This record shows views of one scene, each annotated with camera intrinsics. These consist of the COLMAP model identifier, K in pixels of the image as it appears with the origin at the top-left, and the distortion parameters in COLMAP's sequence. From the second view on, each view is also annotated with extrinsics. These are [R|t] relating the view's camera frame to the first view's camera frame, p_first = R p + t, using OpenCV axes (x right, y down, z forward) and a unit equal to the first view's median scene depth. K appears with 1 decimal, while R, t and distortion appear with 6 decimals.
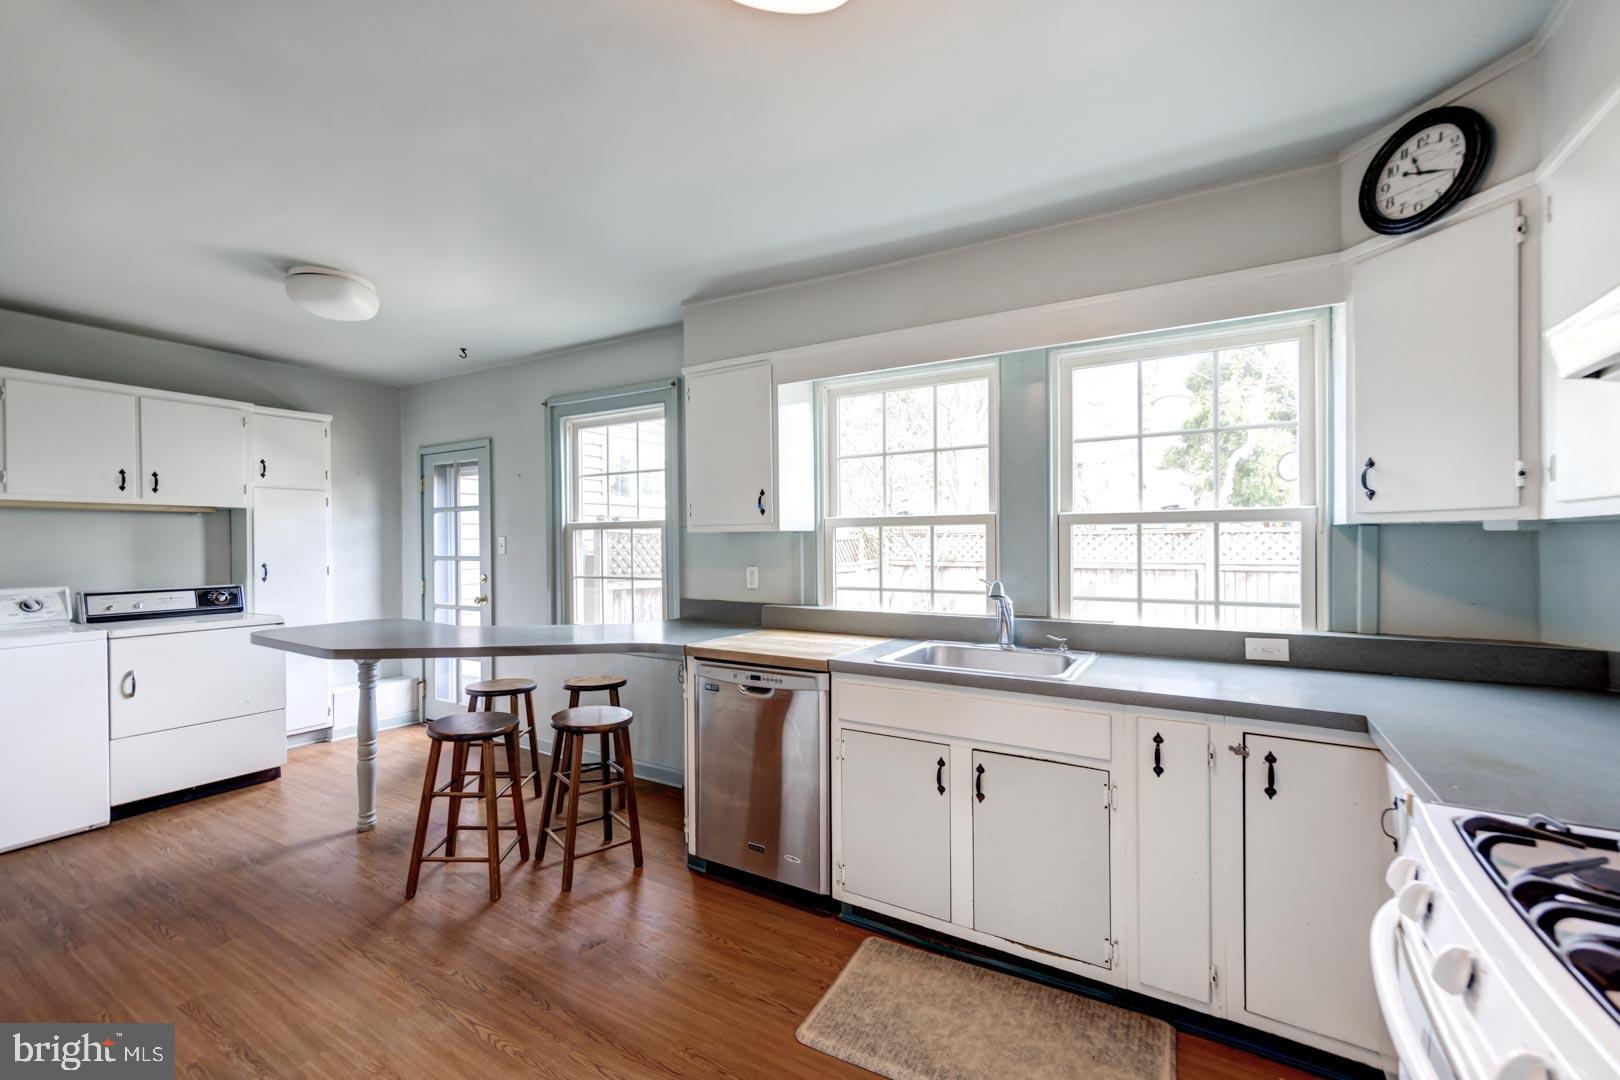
lens RADIAL K [[634.4, 0, 804.0], [0, 634.4, 544.0], [0, 0, 1]] dist [0.002335, 0.000124]
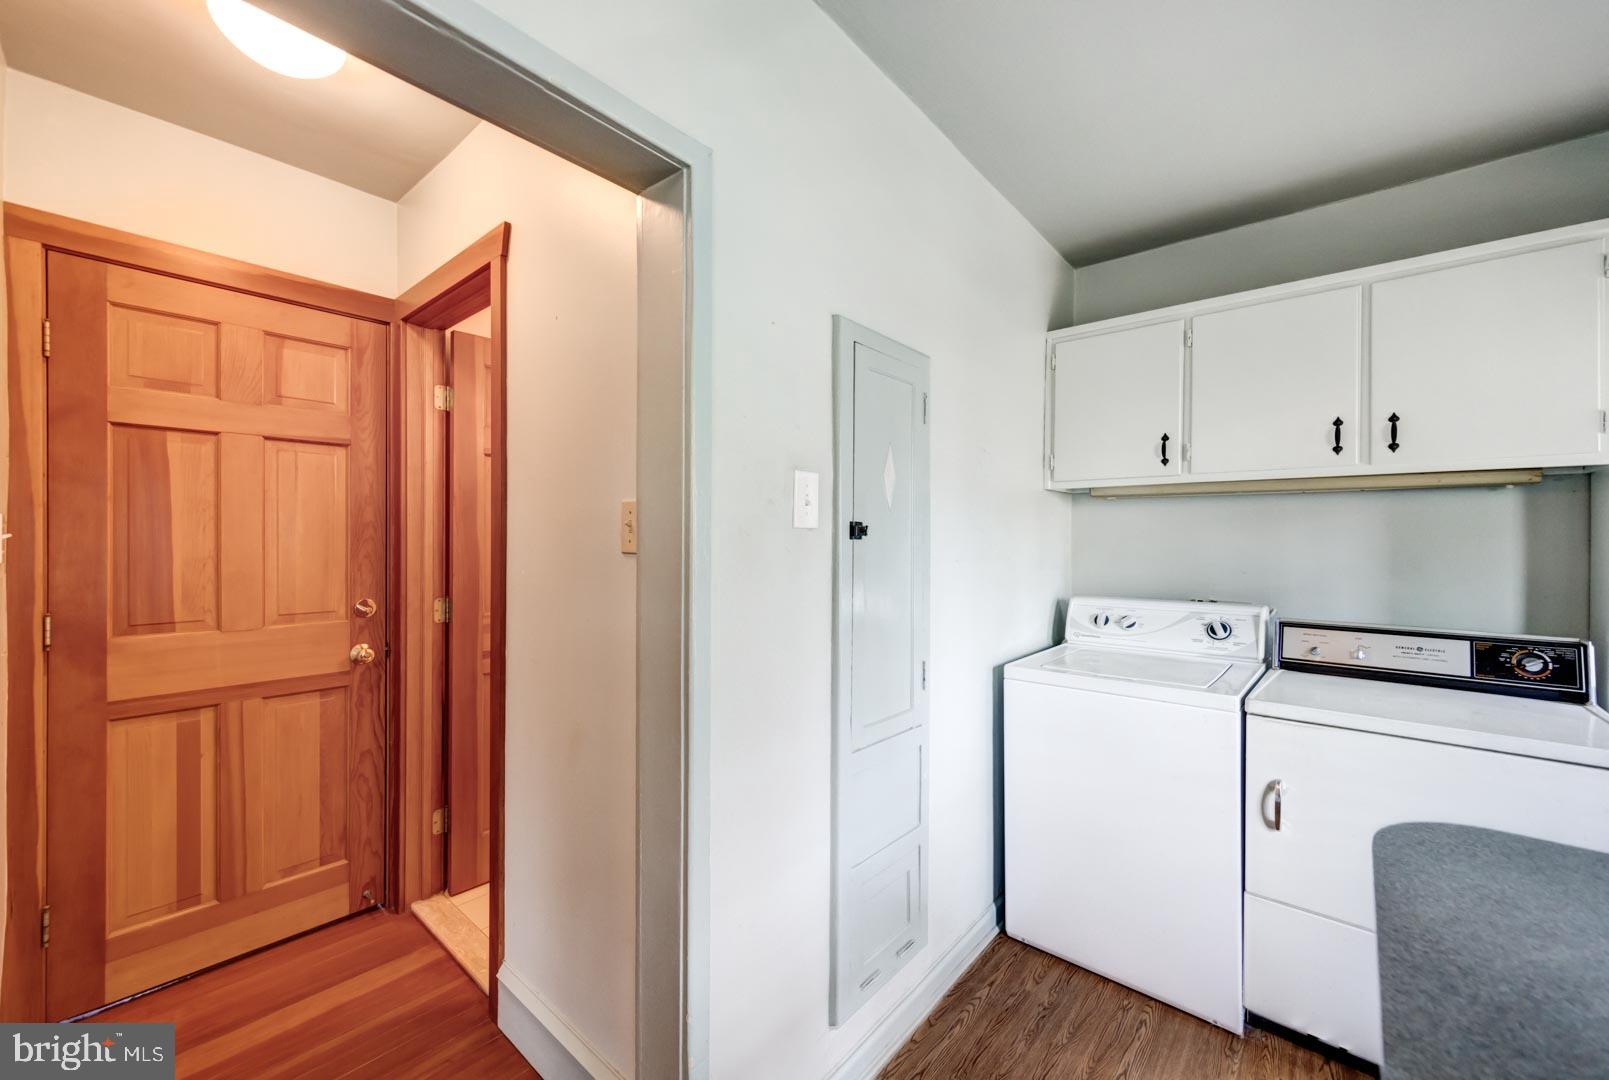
lens RADIAL K [[625.9, 0, 804.5], [0, 625.9, 540.0], [0, 0, 1]] dist [0.001825, 0.000230]
pose [[-0.200063, 0.012130, -0.979708, -0.412255], [-0.003069, 0.999911, 0.013007, -0.010724], [0.979778, 0.005609, -0.200008, 0.643658]]
